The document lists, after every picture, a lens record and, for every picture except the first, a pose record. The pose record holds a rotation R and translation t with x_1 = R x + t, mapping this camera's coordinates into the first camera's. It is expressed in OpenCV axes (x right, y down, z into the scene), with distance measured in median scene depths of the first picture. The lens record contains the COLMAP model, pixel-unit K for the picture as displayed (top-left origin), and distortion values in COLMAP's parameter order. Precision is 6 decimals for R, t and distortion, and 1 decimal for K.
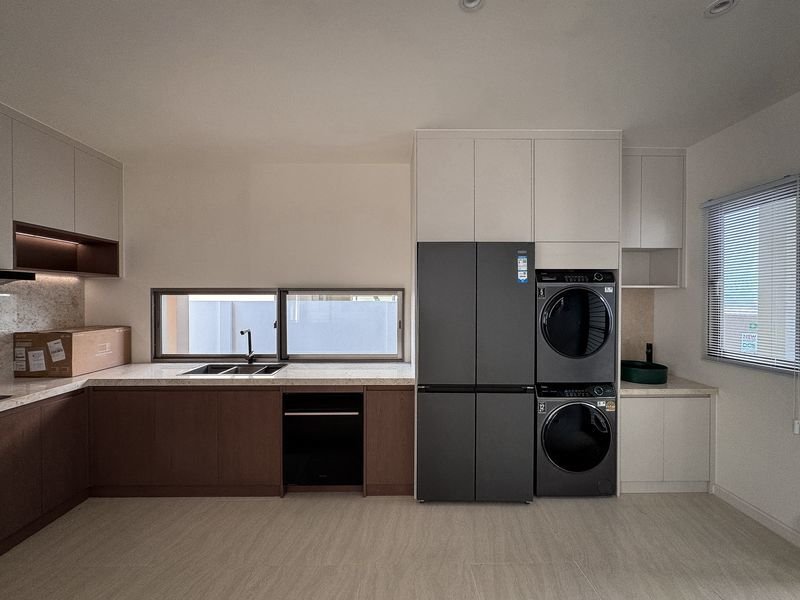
lens RADIAL K [[328.5, 0, 400.0], [0, 328.5, 300.0], [0, 0, 1]] dist [-0.003901, -0.000285]
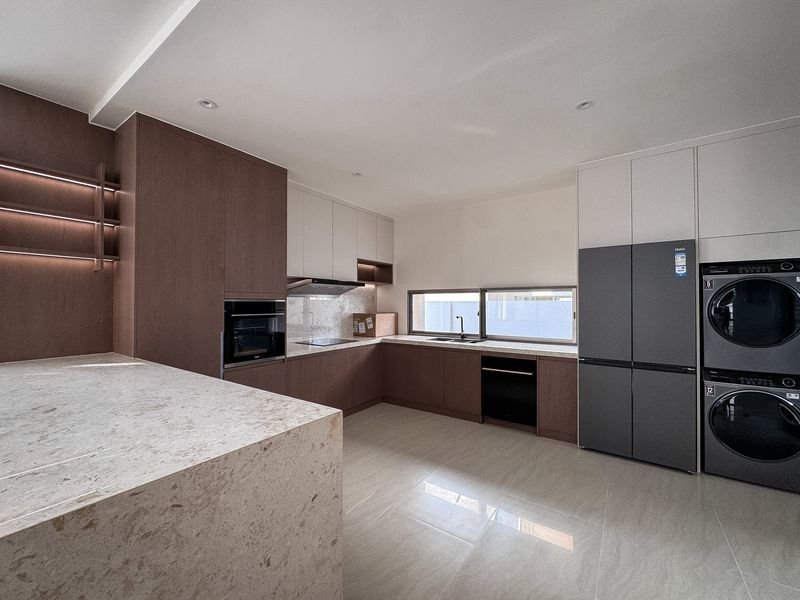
lens RADIAL K [[328.5, 0, 400.0], [0, 328.5, 300.0], [0, 0, 1]] dist [-0.003901, -0.000285]
pose [[0.810793, -0.006808, -0.585294, 0.235331], [-0.003473, 0.999859, -0.016442, 0.049947], [0.585323, 0.015364, 0.810655, -0.472333]]
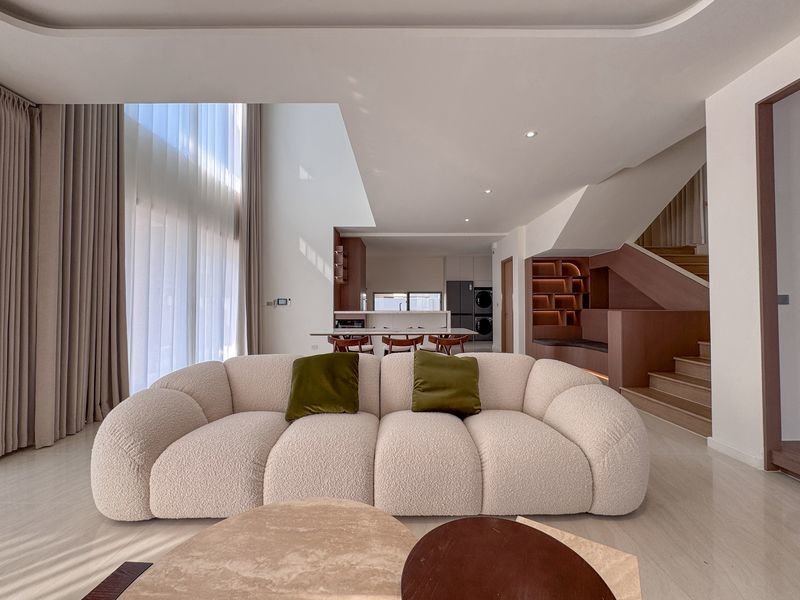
lens RADIAL K [[320.5, 0, 400.0], [0, 320.5, 300.0], [0, 0, 1]] dist [-0.001673, -0.000085]
pose [[0.999855, -0.001763, -0.016921, -0.482858], [0.001373, 0.999734, -0.023041, 0.168368], [0.016957, 0.023015, 0.999591, -3.174206]]
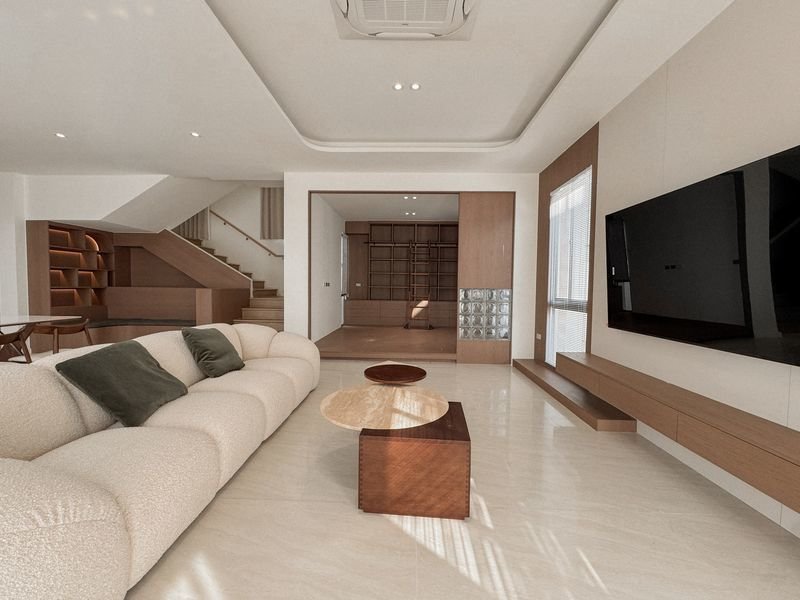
lens RADIAL K [[328.5, 0, 400.0], [0, 328.5, 300.0], [0, 0, 1]] dist [-0.003901, -0.000285]
pose [[0.048158, -0.040301, 0.998026, -1.440715], [-0.006784, 0.999149, 0.040674, 0.165032], [-0.998817, -0.008729, 0.047844, -2.914218]]
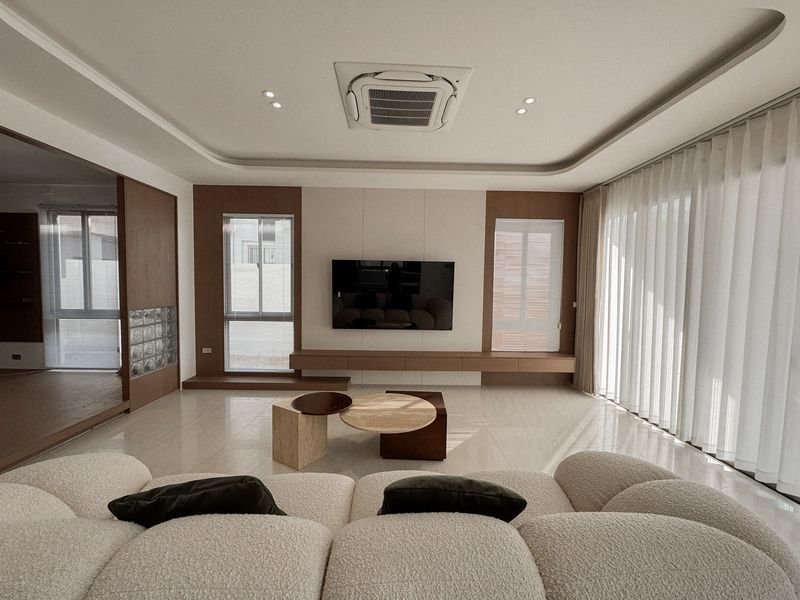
lens RADIAL K [[328.5, 0, 400.0], [0, 328.5, 300.0], [0, 0, 1]] dist [-0.003901, -0.000285]
pose [[-0.999866, -0.014819, -0.006926, -0.638150], [-0.015199, 0.998169, 0.058543, 0.027251], [0.006046, 0.058641, -0.998261, -1.757370]]
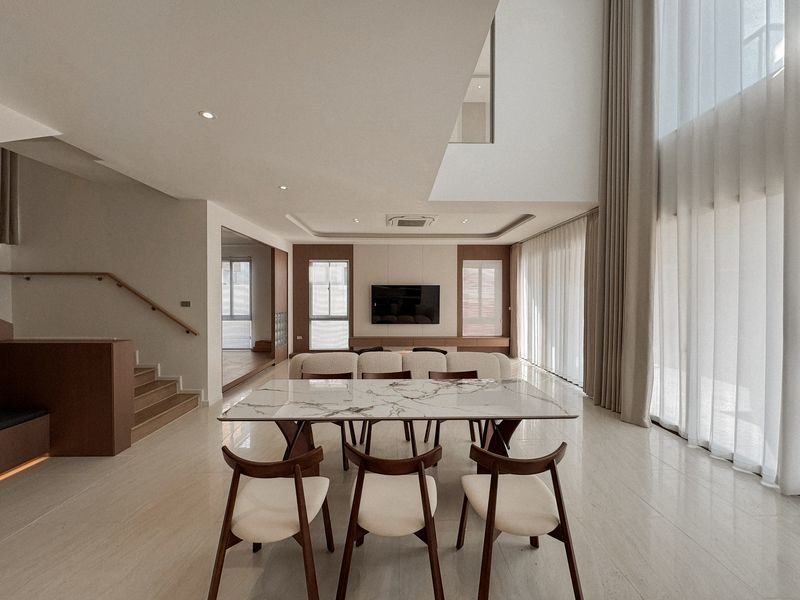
lens RADIAL K [[328.5, 0, 400.0], [0, 328.5, 300.0], [0, 0, 1]] dist [-0.003901, -0.000285]
pose [[-0.999996, -0.000385, -0.002755, -0.547356], [-0.000438, 0.999817, 0.019104, 0.002370], [0.002747, 0.019105, -0.999814, -0.347011]]
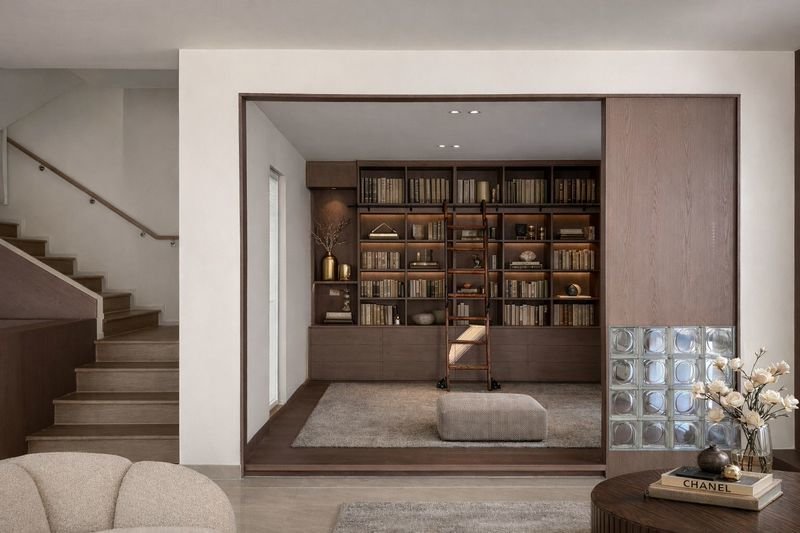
lens RADIAL K [[574.6, 0, 400.0], [0, 574.6, 266.5], [0, 0, 1]] dist [0.026195, 0.000634]
pose [[0.008061, 0.001713, 0.999966, -0.901546], [0.005992, 0.999980, -0.001762, 0.024094], [-0.999950, 0.006006, 0.008051, -2.673560]]
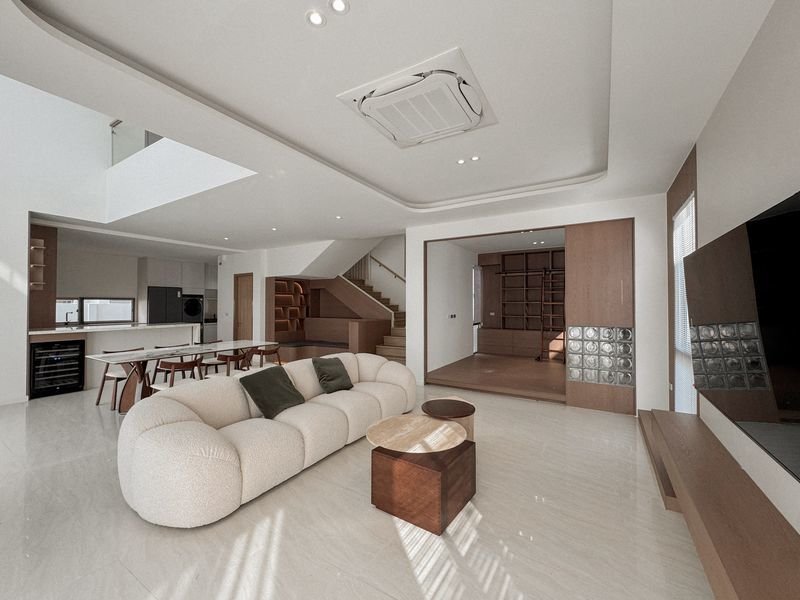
lens RADIAL K [[330.8, 0, 400.0], [0, 330.8, 300.0], [0, 0, 1]] dist [-0.001831, -0.000373]
pose [[0.536681, 0.011444, 0.843708, -1.550001], [0.004892, 0.999849, -0.016673, 0.055036], [-0.843771, 0.013076, 0.536544, -3.375250]]
